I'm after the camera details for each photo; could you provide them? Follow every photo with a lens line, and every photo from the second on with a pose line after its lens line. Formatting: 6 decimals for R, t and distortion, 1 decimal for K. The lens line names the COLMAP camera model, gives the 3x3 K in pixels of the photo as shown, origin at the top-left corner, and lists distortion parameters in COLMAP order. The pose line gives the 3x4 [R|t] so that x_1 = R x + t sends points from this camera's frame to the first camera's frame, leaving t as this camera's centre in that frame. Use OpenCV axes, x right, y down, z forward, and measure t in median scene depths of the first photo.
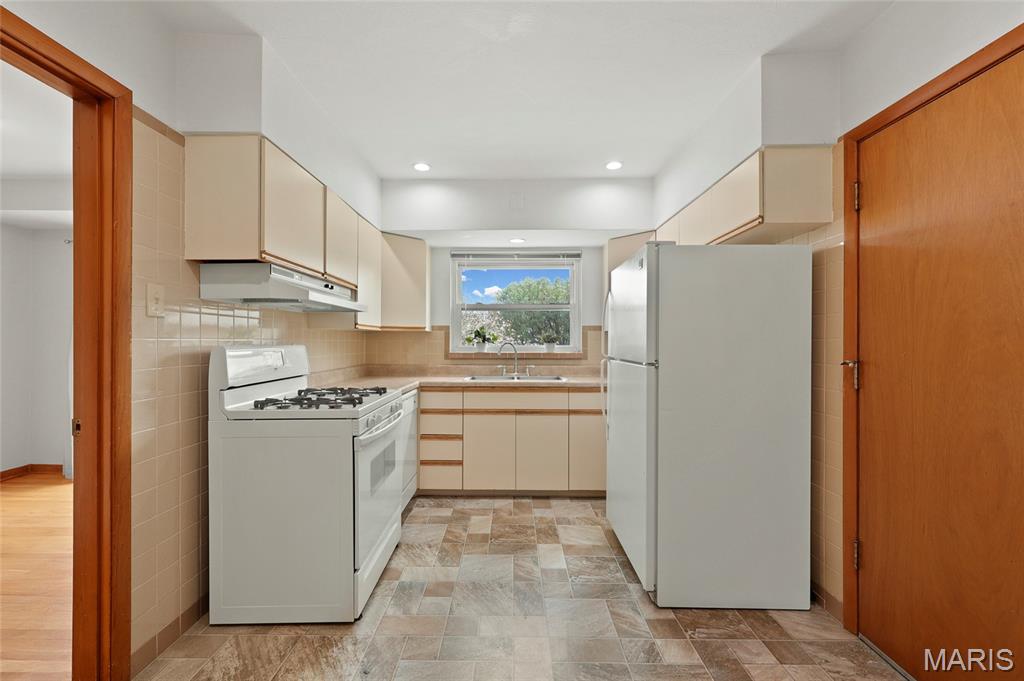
lens RADIAL K [[425.7, 0, 511.4], [0, 425.7, 342.2], [0, 0, 1]] dist [-0.000124, 0.000062]
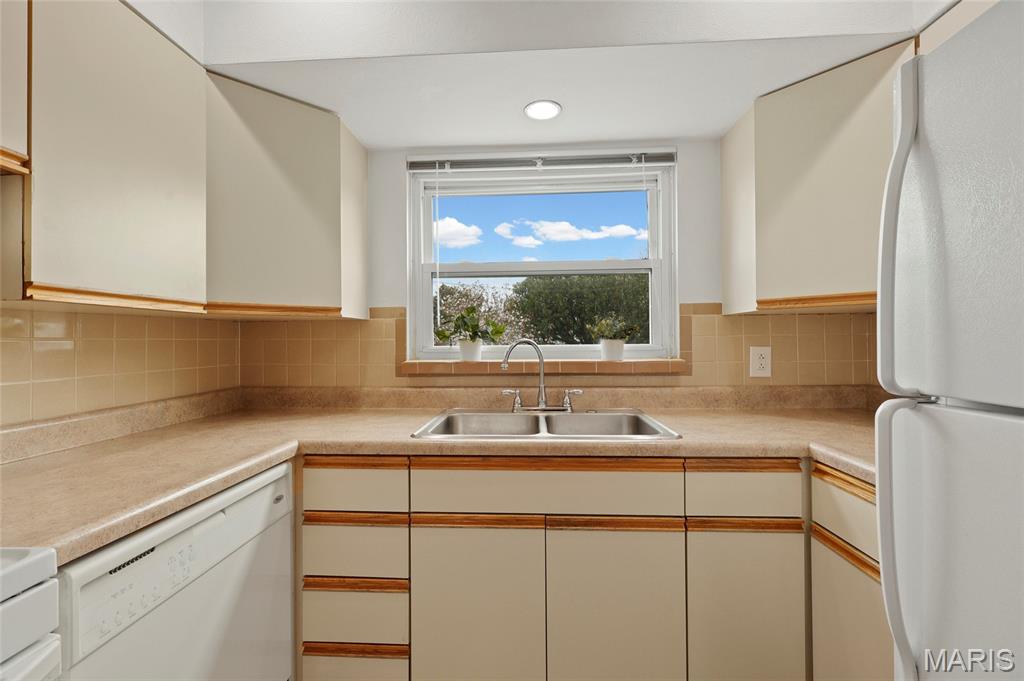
lens RADIAL K [[426.1, 0, 513.0], [0, 426.1, 337.9], [0, 0, 1]] dist [0.000014, 0.000057]
pose [[0.999073, -0.010073, -0.041850, -0.001235], [0.009858, 0.999937, -0.005338, 0.000391], [0.041901, 0.004920, 0.999110, 0.615868]]
